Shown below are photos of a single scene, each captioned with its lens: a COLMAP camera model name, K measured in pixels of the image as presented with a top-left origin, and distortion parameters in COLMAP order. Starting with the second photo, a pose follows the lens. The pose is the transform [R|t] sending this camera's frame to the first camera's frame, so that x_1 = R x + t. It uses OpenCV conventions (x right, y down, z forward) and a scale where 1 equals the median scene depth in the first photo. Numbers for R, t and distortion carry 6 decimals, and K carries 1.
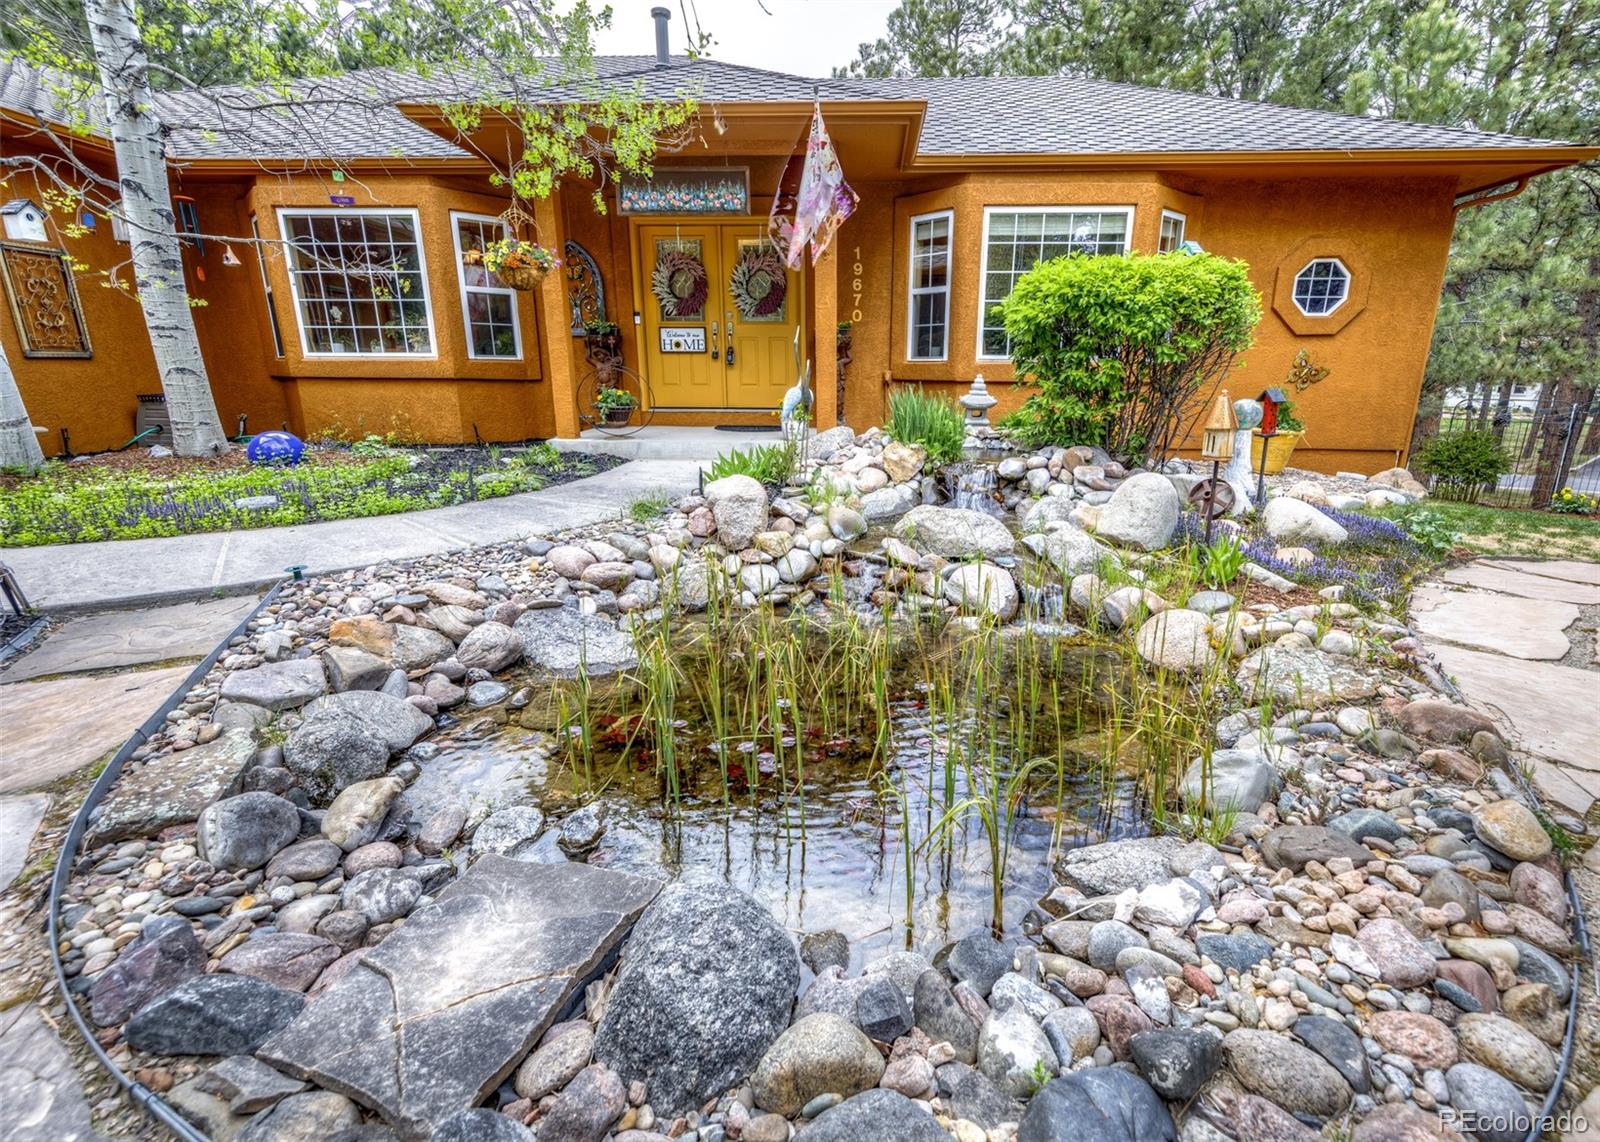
lens RADIAL K [[724.1, 0, 834.9], [0, 724.1, 569.1], [0, 0, 1]] dist [0.006464, 0.000089]
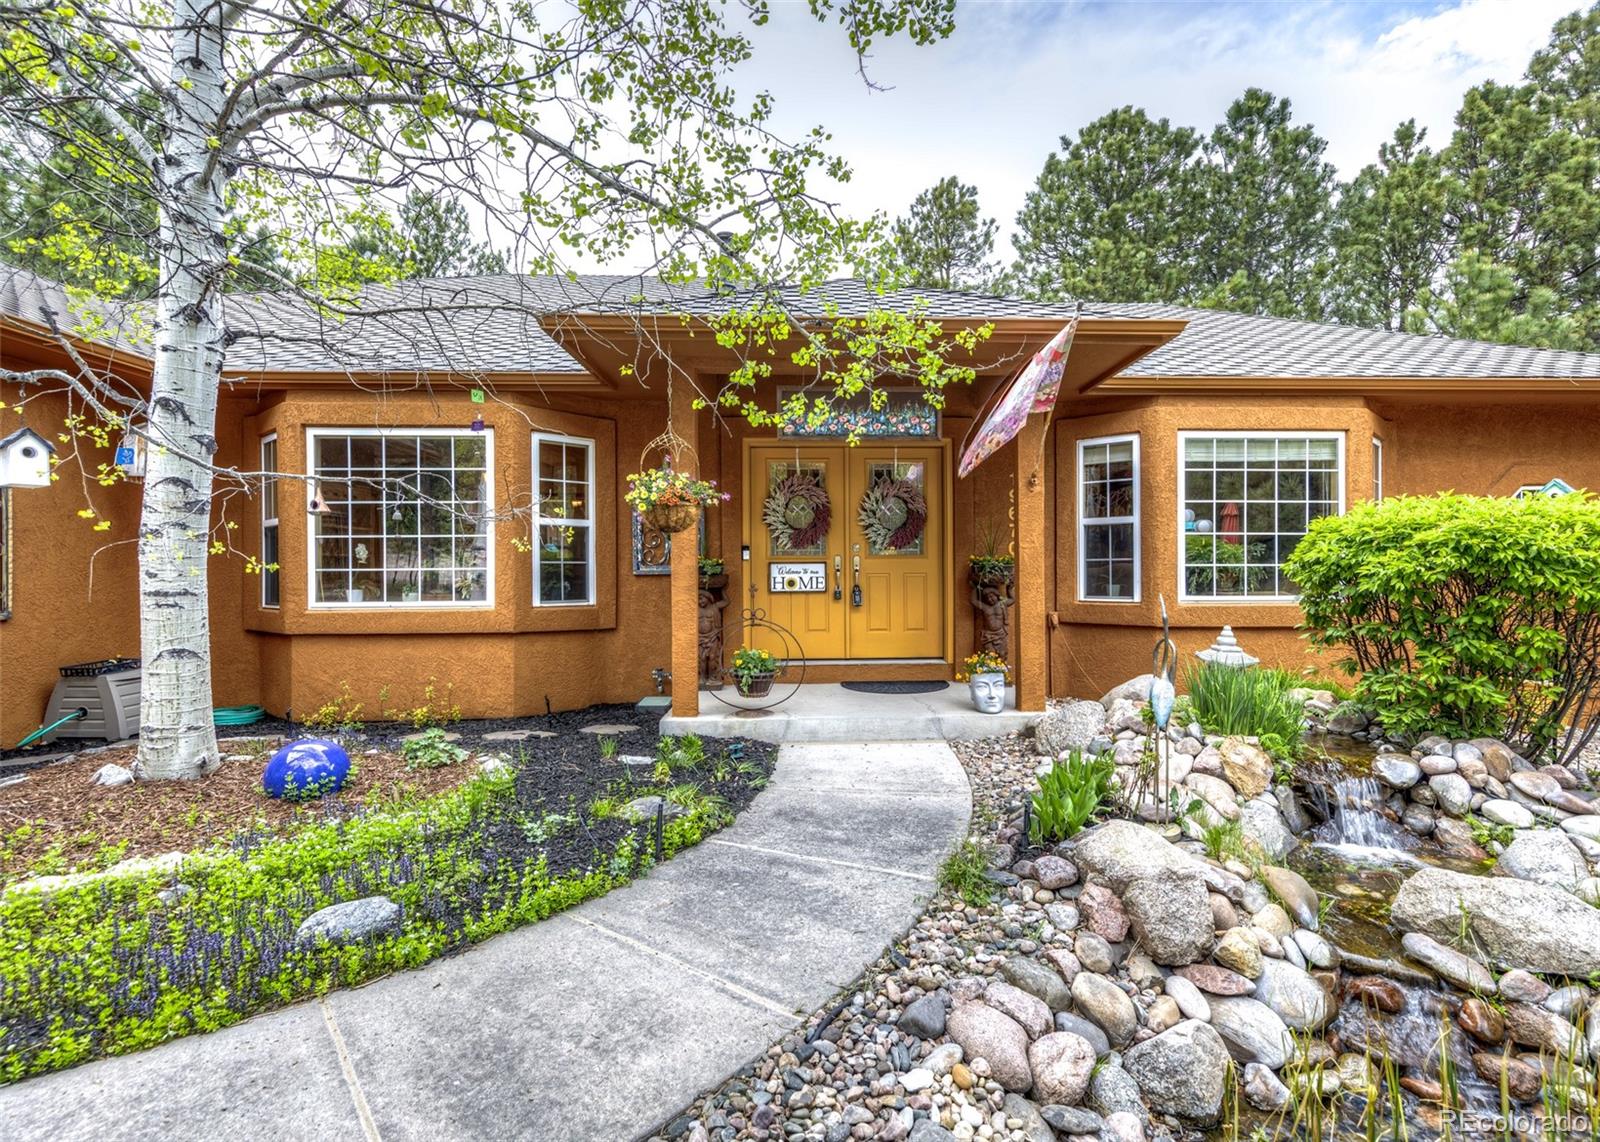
lens RADIAL K [[781.6, 0, 837.6], [0, 781.6, 573.8], [0, 0, 1]] dist [0.007552, -0.000040]
pose [[0.996087, -0.009656, 0.087853, -0.374078], [0.032274, 0.965111, -0.259844, -0.143035], [-0.082279, 0.261663, 0.961646, 0.244251]]
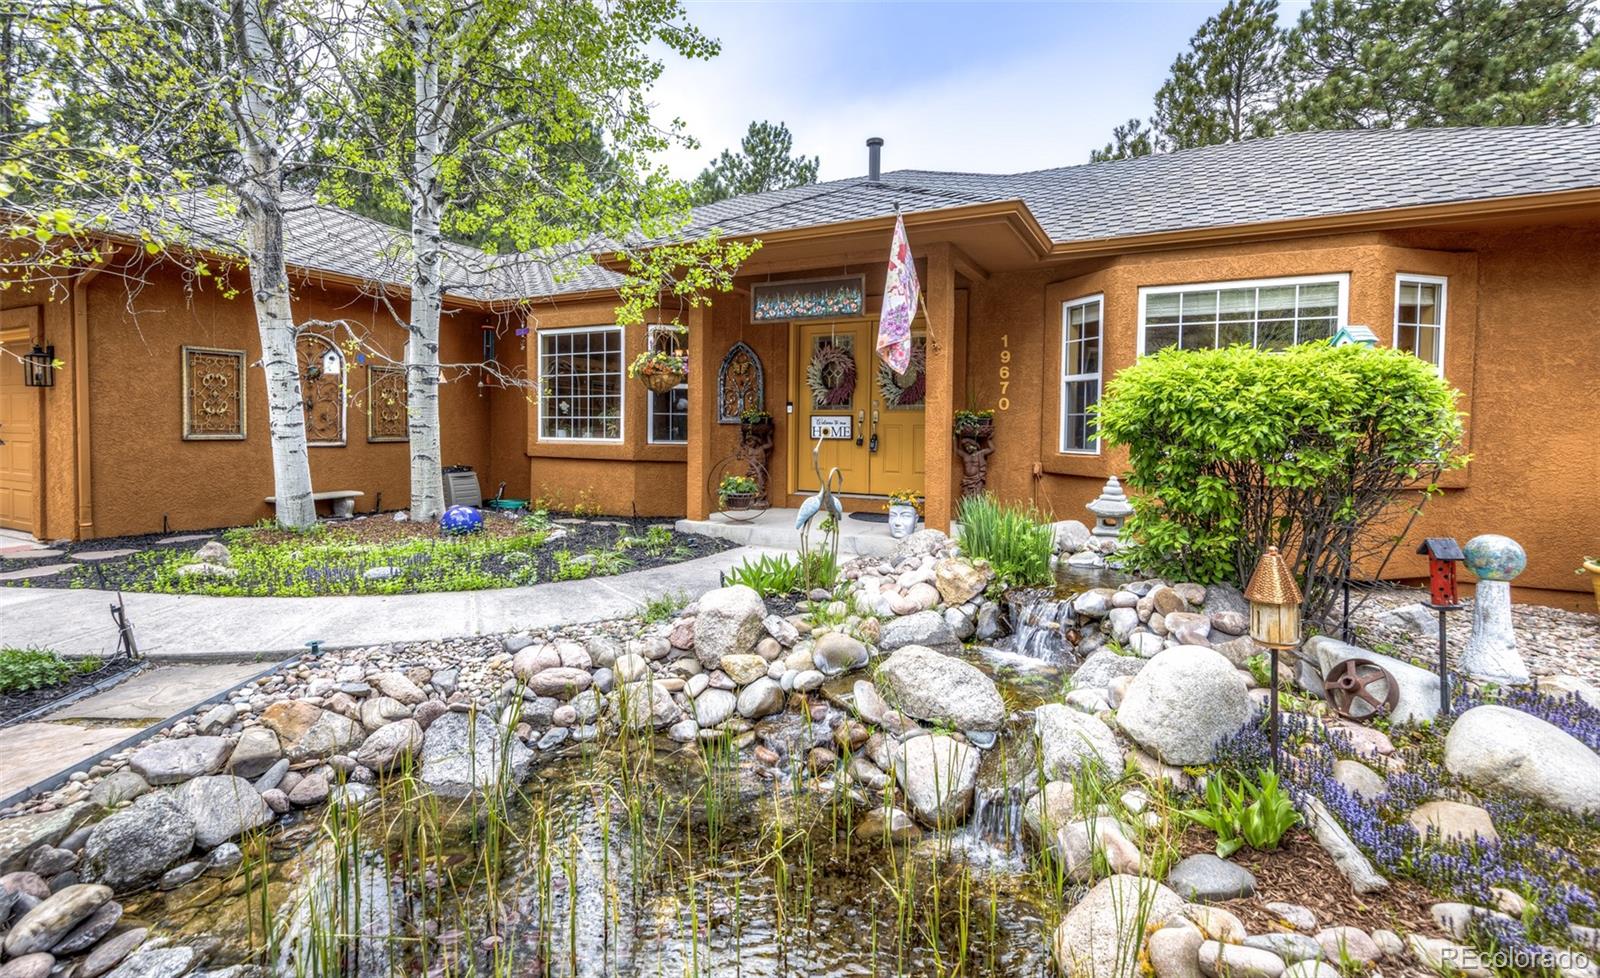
lens RADIAL K [[743.1, 0, 786.6], [0, 743.1, 455.3], [0, 0, 1]] dist [0.007558, -0.000377]
pose [[0.901411, 0.022479, -0.432381, 0.287797], [-0.122819, 0.970904, -0.205574, -0.086468], [0.415180, 0.238411, 0.877944, 0.104077]]
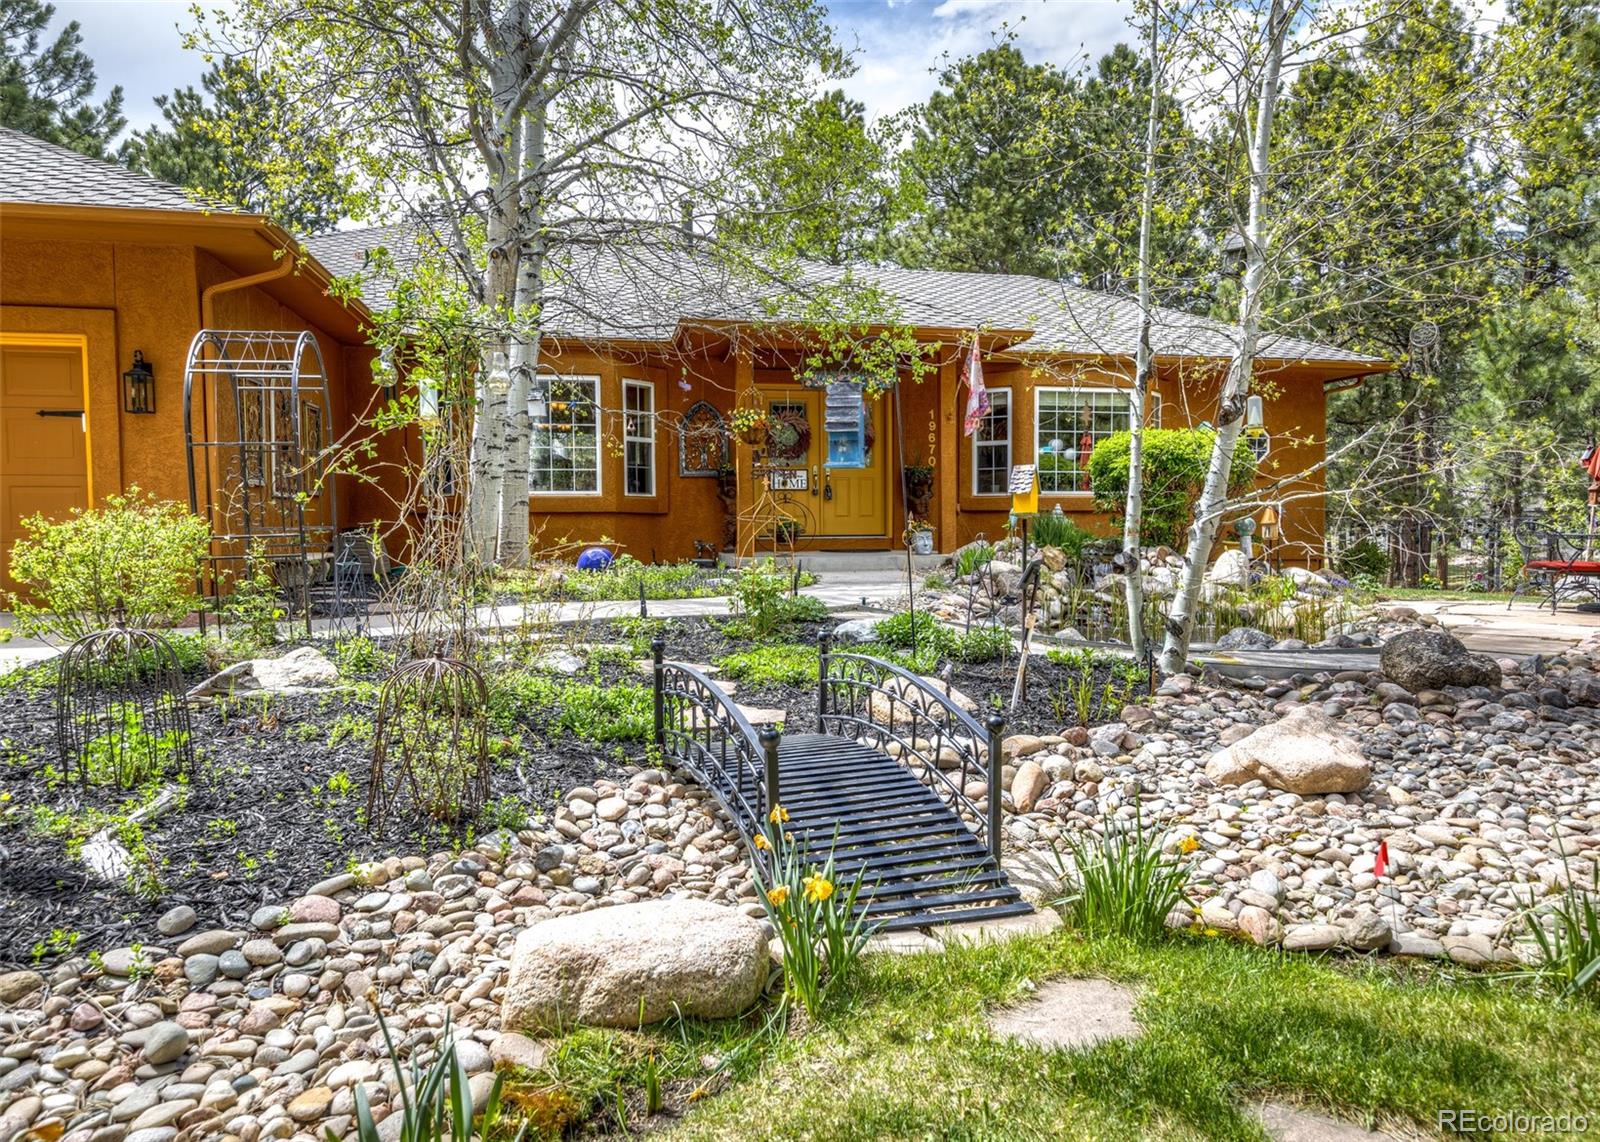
lens RADIAL K [[1031.2, 0, 823.1], [0, 1031.2, 567.1], [0, 0, 1]] dist [0.020771, -0.020343]
pose [[0.966447, -0.021599, 0.255955, -0.909026], [0.077667, 0.974388, -0.211036, 0.278766], [-0.244841, 0.223835, 0.943372, -0.873626]]
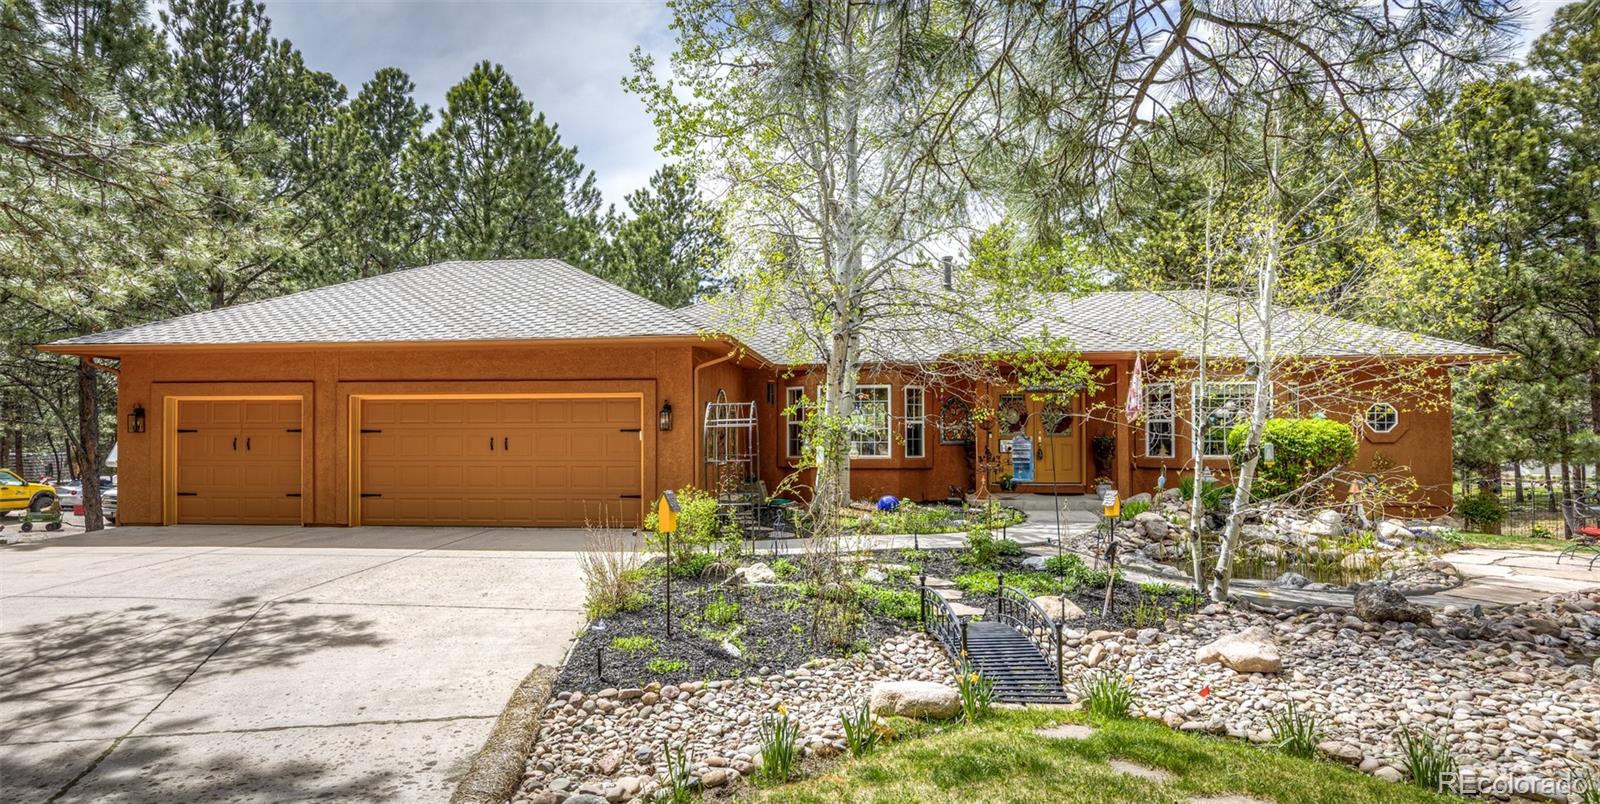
lens RADIAL K [[804.1, 0, 797.2], [0, 804.1, 438.8], [0, 0, 1]] dist [0.013072, 0.000009]
pose [[0.998177, -0.007777, -0.059859, -0.958815], [-0.008175, 0.965112, -0.261711, 0.293722], [0.059806, 0.261723, 0.963288, -1.463373]]
